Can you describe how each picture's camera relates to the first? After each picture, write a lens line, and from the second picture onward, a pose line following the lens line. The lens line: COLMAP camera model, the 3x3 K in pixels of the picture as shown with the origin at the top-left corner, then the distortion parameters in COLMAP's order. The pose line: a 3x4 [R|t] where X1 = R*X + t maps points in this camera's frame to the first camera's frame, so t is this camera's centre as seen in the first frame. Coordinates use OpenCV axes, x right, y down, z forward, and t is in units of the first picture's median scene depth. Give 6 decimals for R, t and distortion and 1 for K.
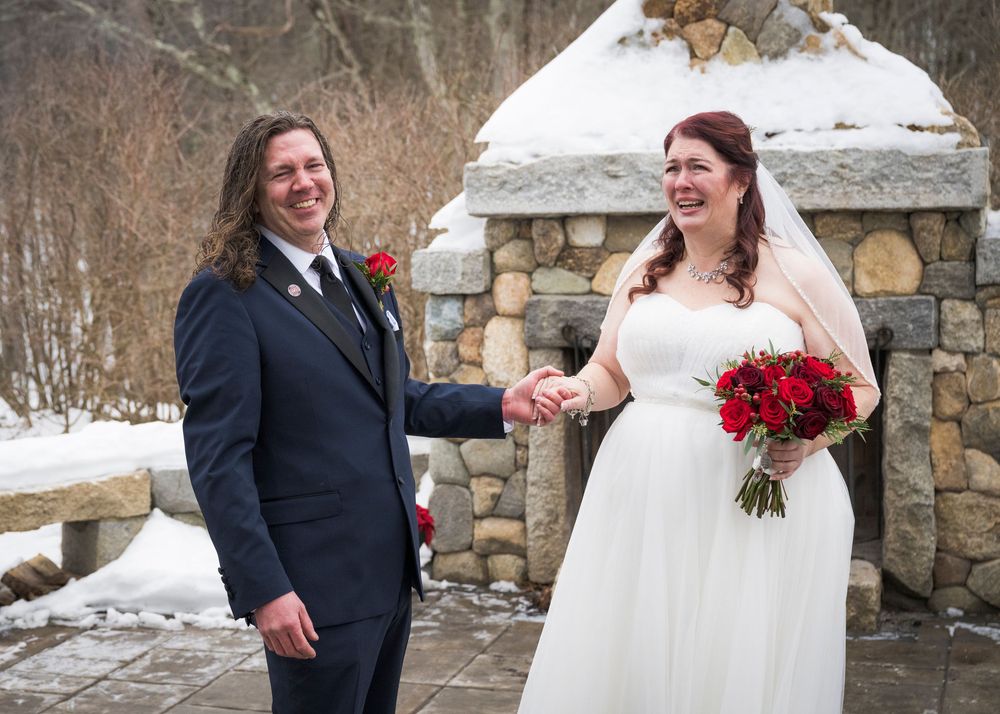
lens RADIAL K [[1701.1, 0, 408.8], [0, 1701.1, 339.9], [0, 0, 1]] dist [-0.008561, 0.032051]
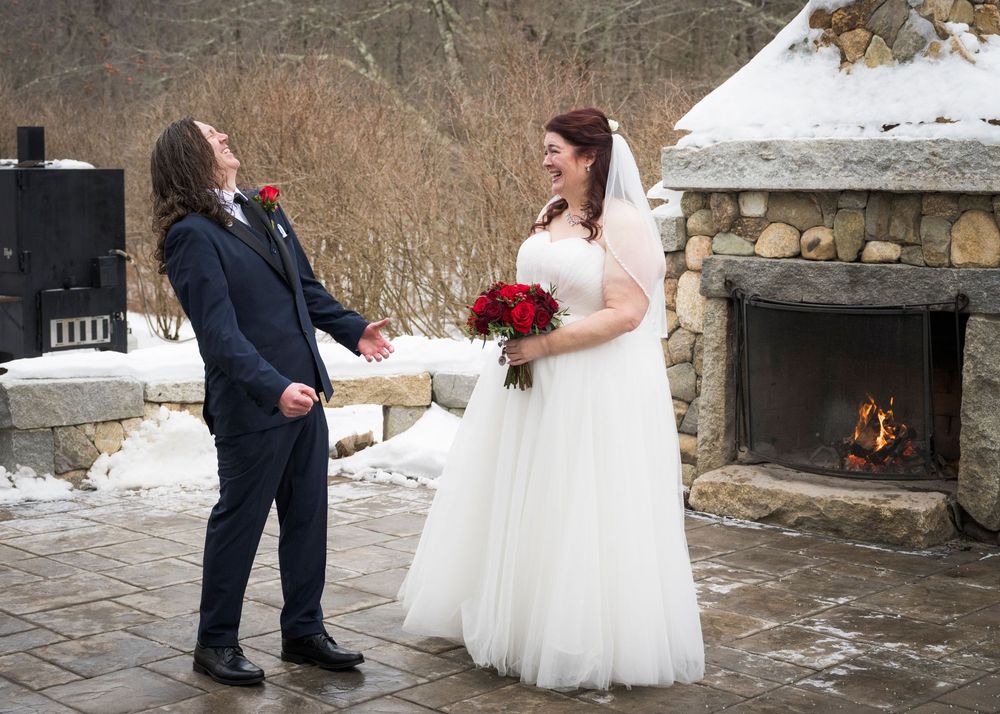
lens RADIAL K [[1628.2, 0, 407.0], [0, 1628.2, 333.8], [0, 0, 1]] dist [-0.003400, -0.011441]
pose [[0.891894, 0.068566, -0.447016, 0.411508], [-0.062725, 0.997642, 0.027874, 0.011929], [0.447873, 0.003179, 0.894092, -0.154604]]
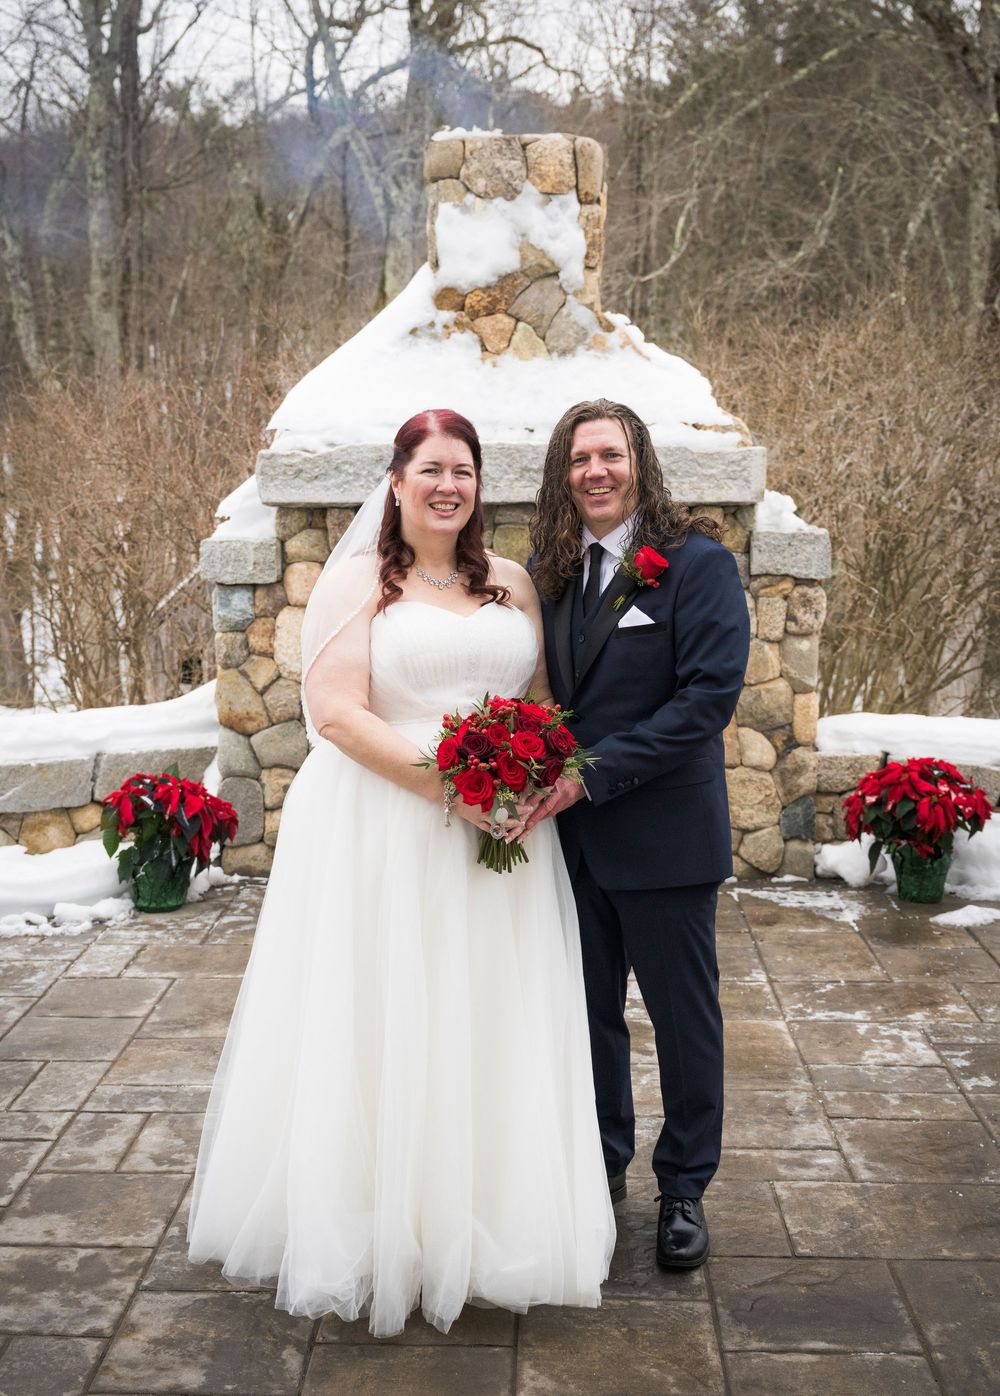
lens RADIAL K [[1694.6, 0, 479.5], [0, 1694.6, 698.6], [0, 0, 1]] dist [0.000451, 0.003286]
pose [[0.956258, -0.020786, 0.291785, -0.133887], [0.008687, 0.999050, 0.042699, -0.001475], [-0.292396, -0.038296, 0.955530, 0.022320]]
